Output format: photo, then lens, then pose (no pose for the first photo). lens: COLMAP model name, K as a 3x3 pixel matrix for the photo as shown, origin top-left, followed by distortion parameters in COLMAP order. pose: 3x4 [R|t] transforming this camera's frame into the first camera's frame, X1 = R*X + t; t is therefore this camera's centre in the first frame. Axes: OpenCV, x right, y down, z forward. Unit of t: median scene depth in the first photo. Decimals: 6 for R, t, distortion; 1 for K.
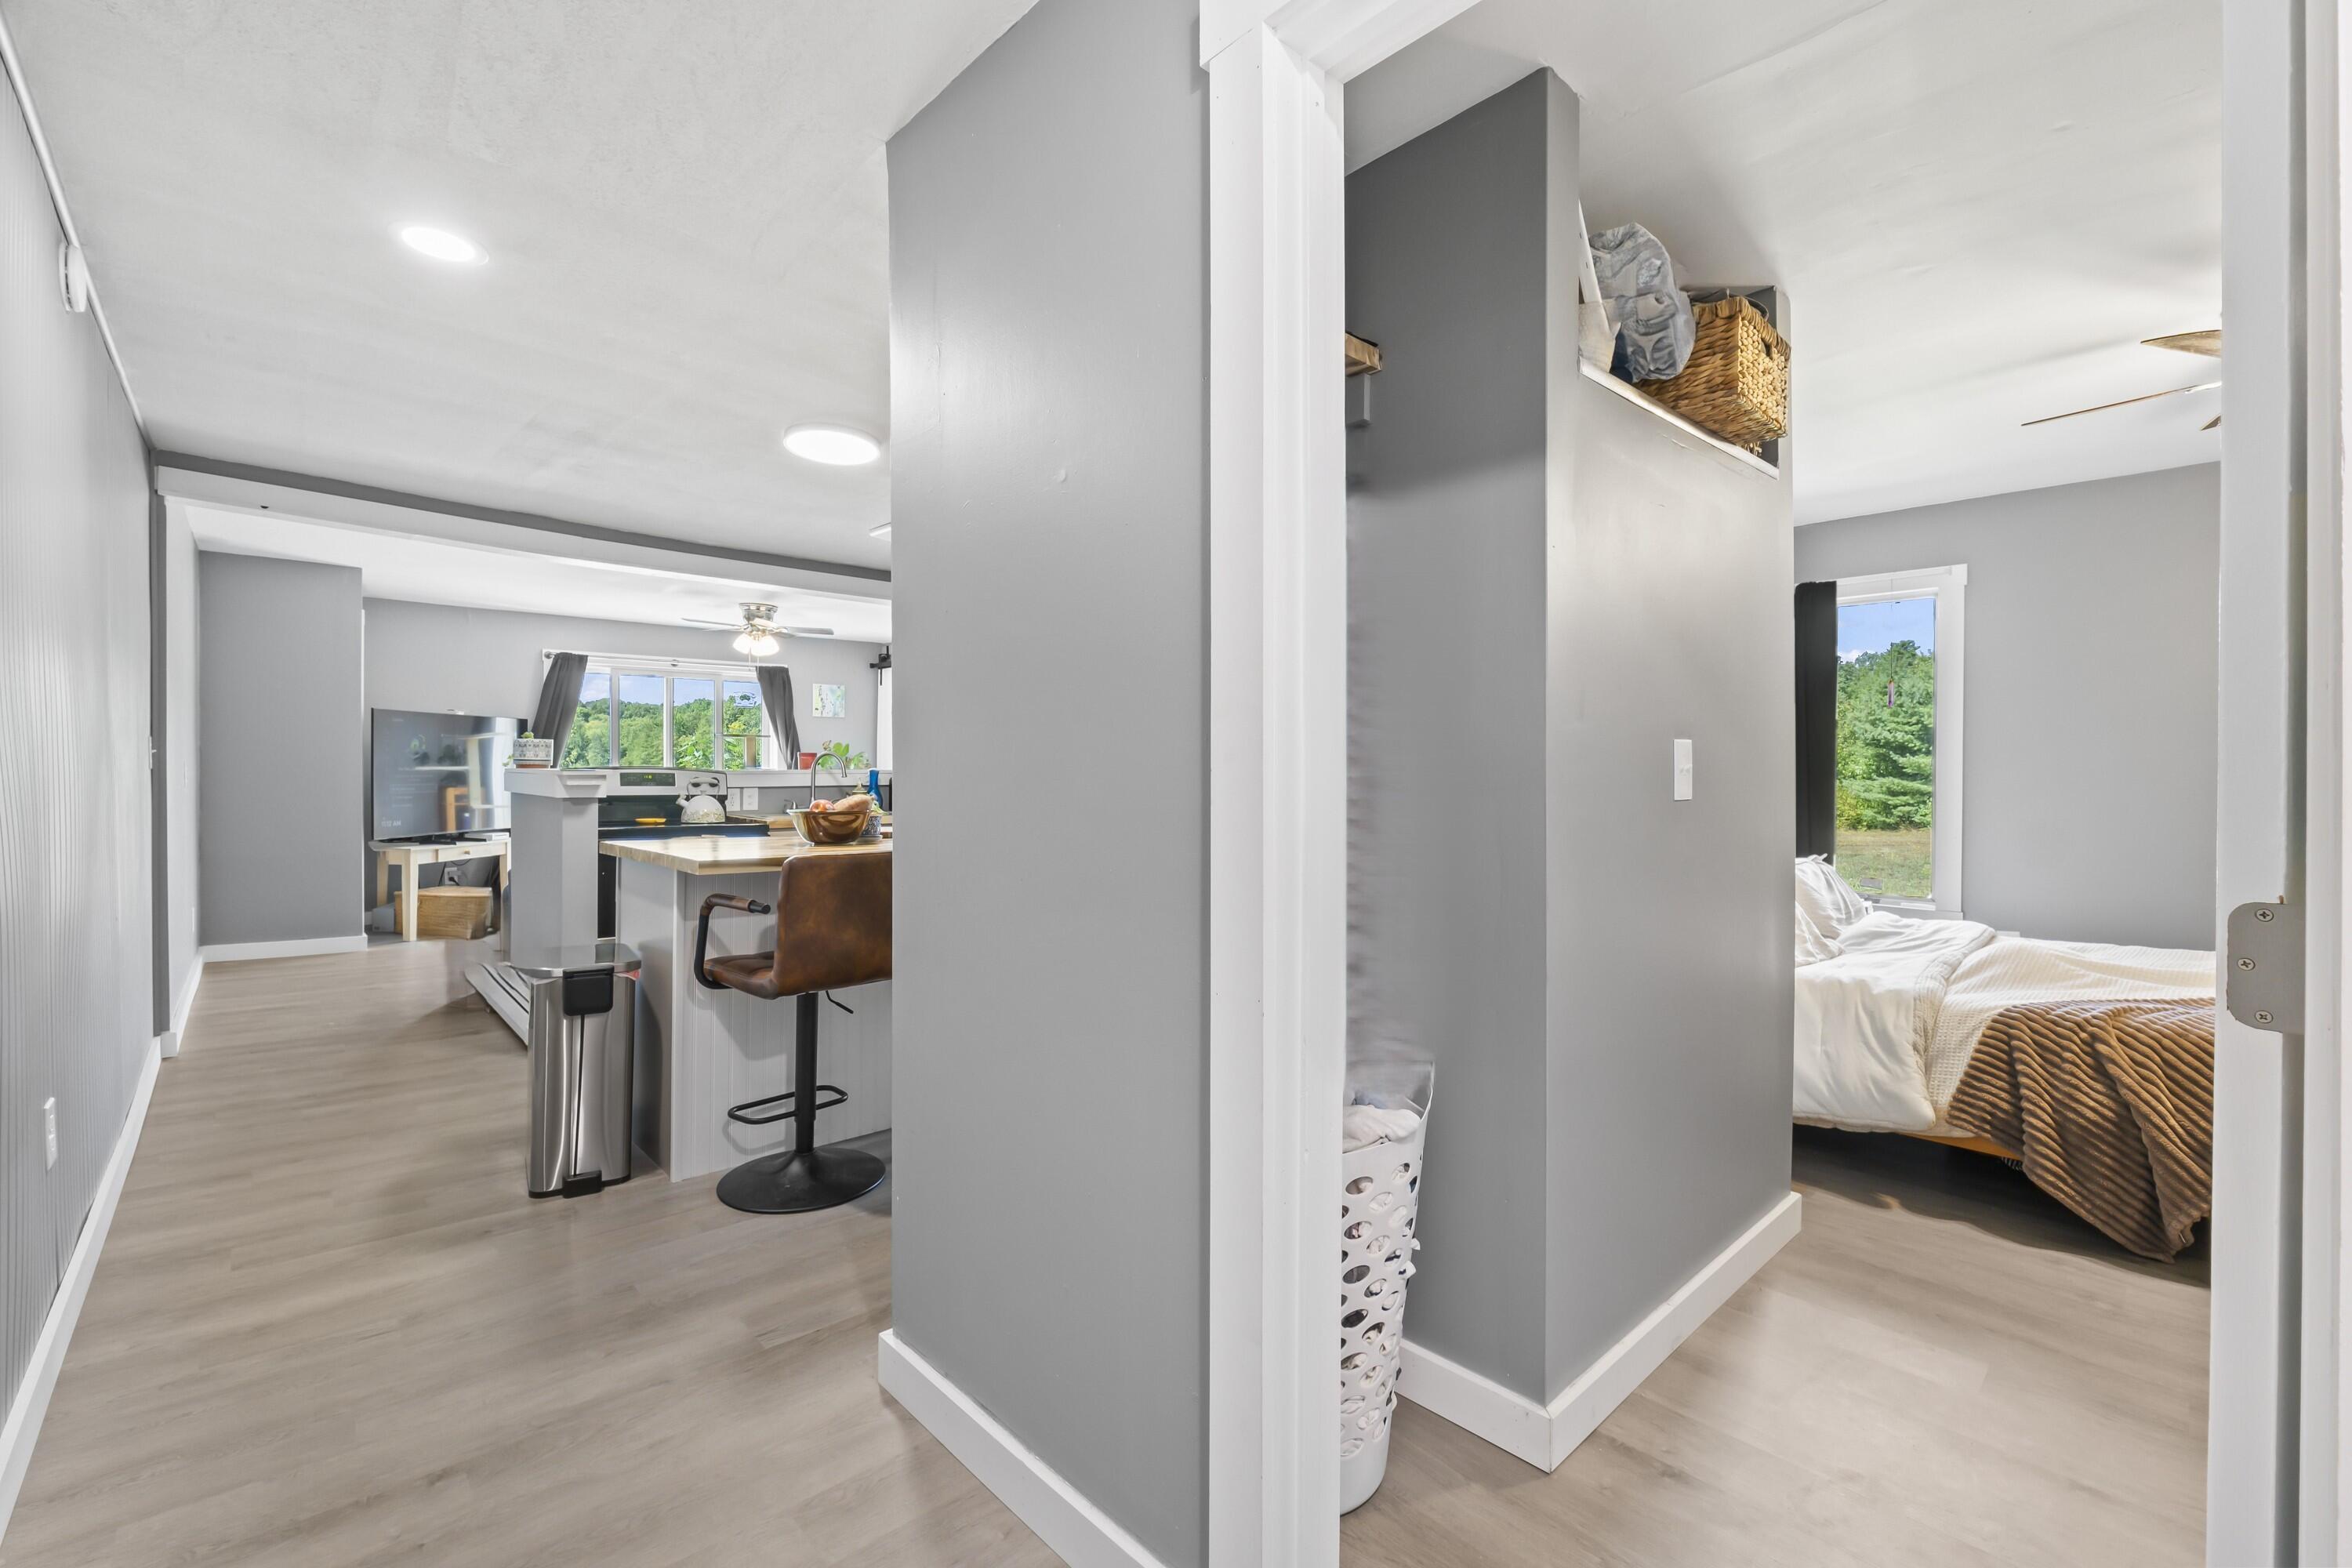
lens RADIAL K [[1002.4, 0, 1176.0], [0, 1002.4, 784.0], [0, 0, 1]] dist [-0.000544, -0.000376]
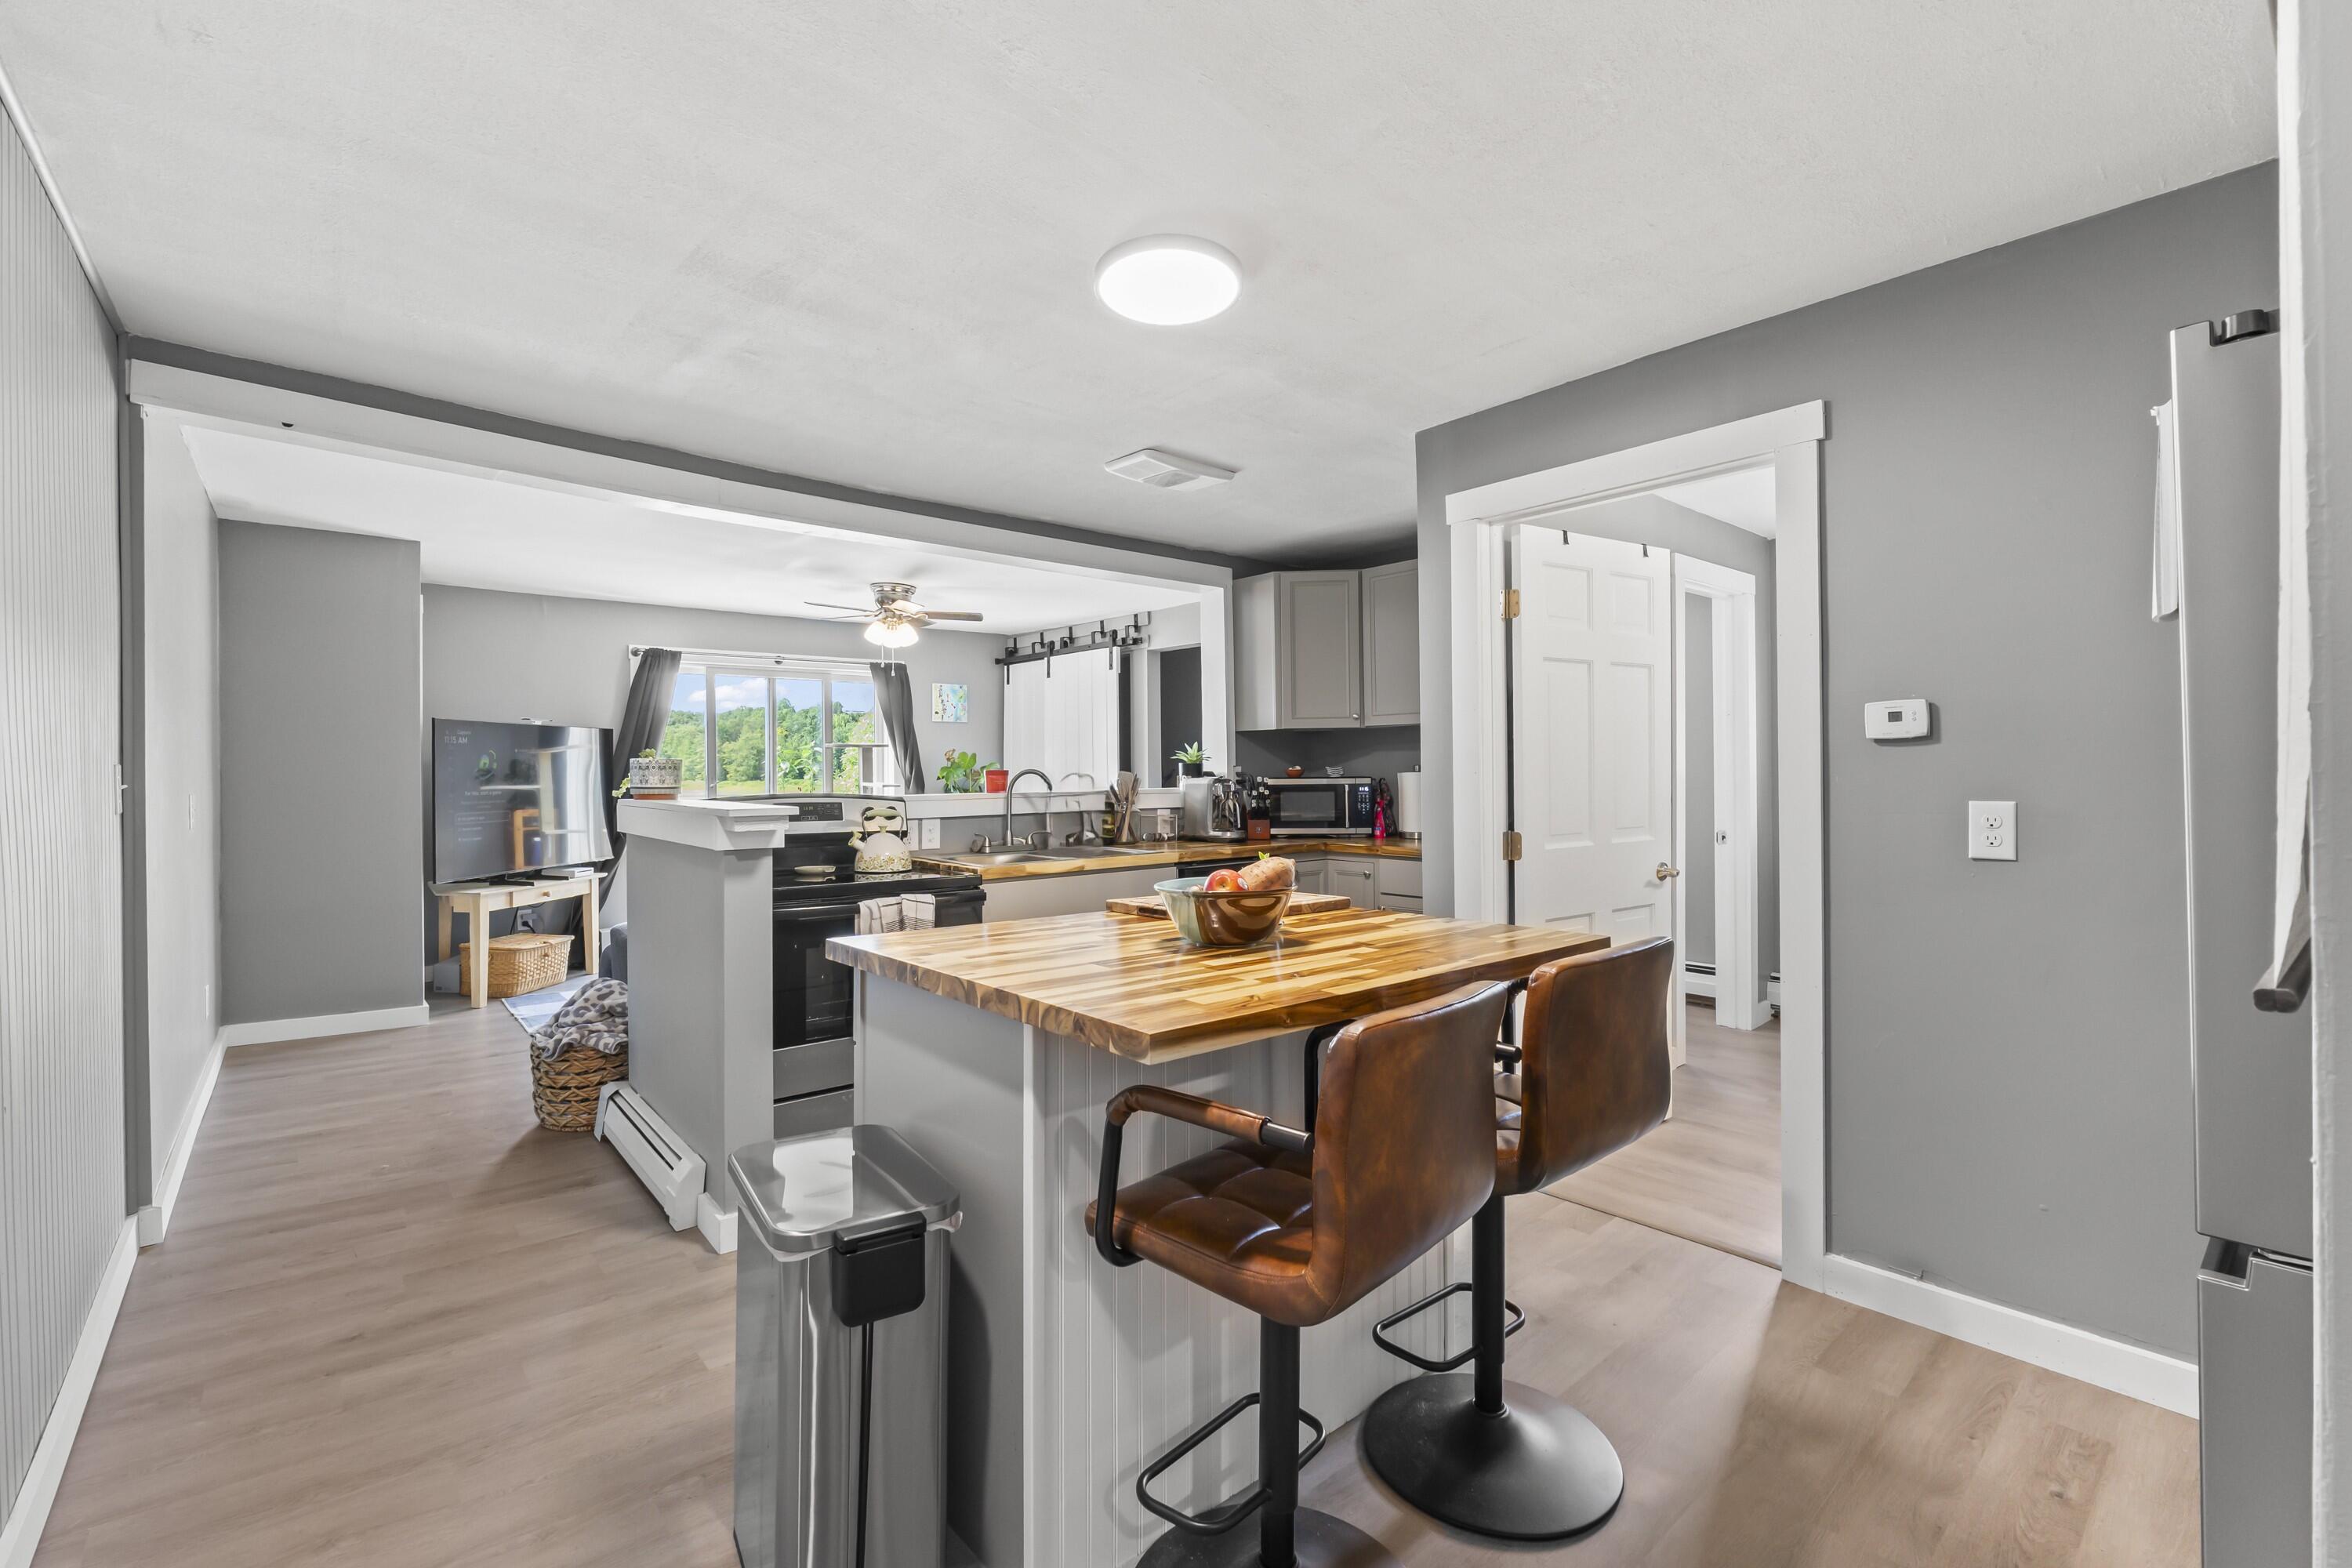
lens RADIAL K [[1017.3, 0, 1179.9], [0, 1017.3, 777.5], [0, 0, 1]] dist [-0.001477, 0.000087]
pose [[0.999310, -0.010409, -0.035655, -0.211786], [0.010134, 0.999918, -0.007864, -0.018932], [0.035734, 0.007497, 0.999333, 0.250453]]
